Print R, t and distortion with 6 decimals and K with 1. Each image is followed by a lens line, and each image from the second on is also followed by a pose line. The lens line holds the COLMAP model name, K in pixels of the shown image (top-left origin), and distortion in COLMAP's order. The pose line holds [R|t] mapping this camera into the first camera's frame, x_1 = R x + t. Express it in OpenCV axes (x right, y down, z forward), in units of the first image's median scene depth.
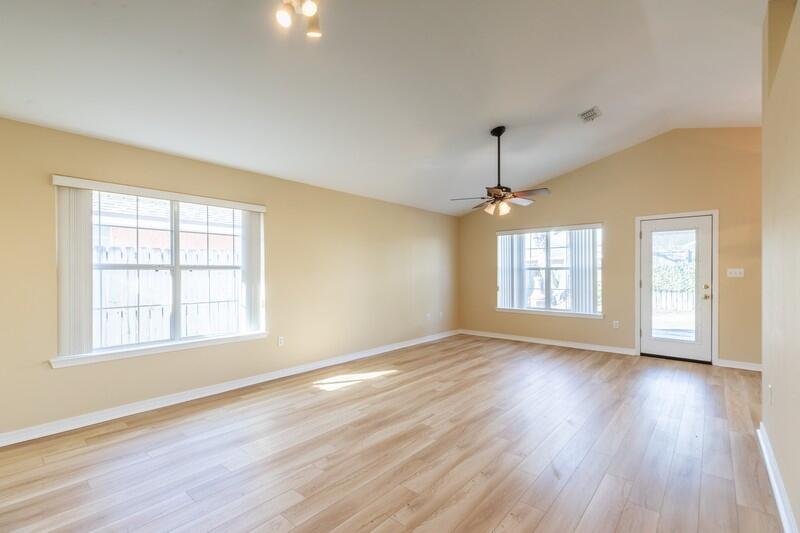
lens RADIAL K [[436.3, 0, 400.5], [0, 436.3, 270.1], [0, 0, 1]] dist [0.004467, 0.000405]
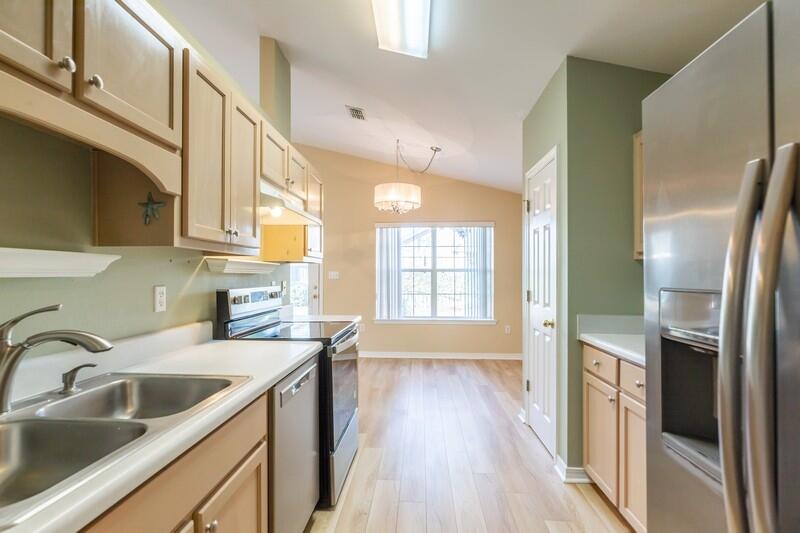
lens RADIAL K [[386.3, 0, 396.7], [0, 386.3, 269.7], [0, 0, 1]] dist [-0.000990, -0.000131]
pose [[0.525475, -0.011123, -0.850736, 0.581638], [0.009721, 0.999928, -0.007070, 0.000164], [0.850753, -0.004555, 0.525545, 0.221905]]
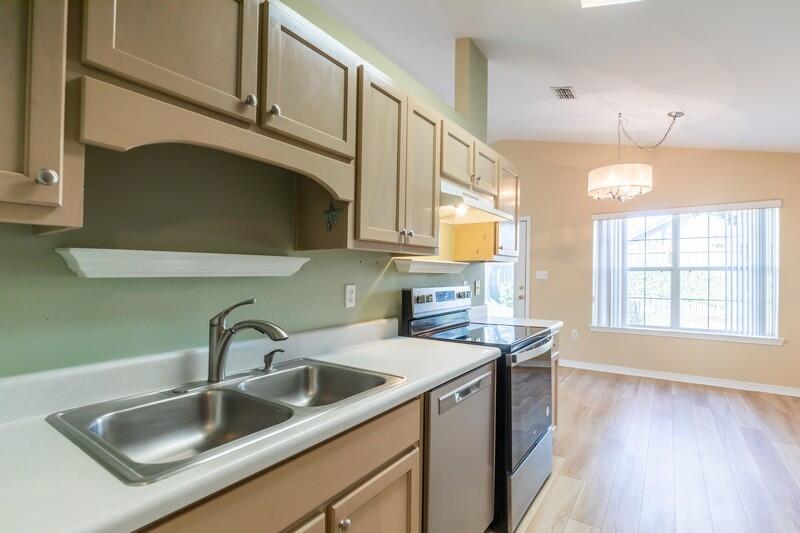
lens RADIAL K [[386.3, 0, 397.4], [0, 386.3, 270.4], [0, 0, 1]] dist [-0.000990, -0.000131]
pose [[0.003430, -0.010793, -0.999936, 0.576684], [0.011818, 0.999872, -0.010752, 0.000323], [0.999924, -0.011781, 0.003557, 0.235624]]
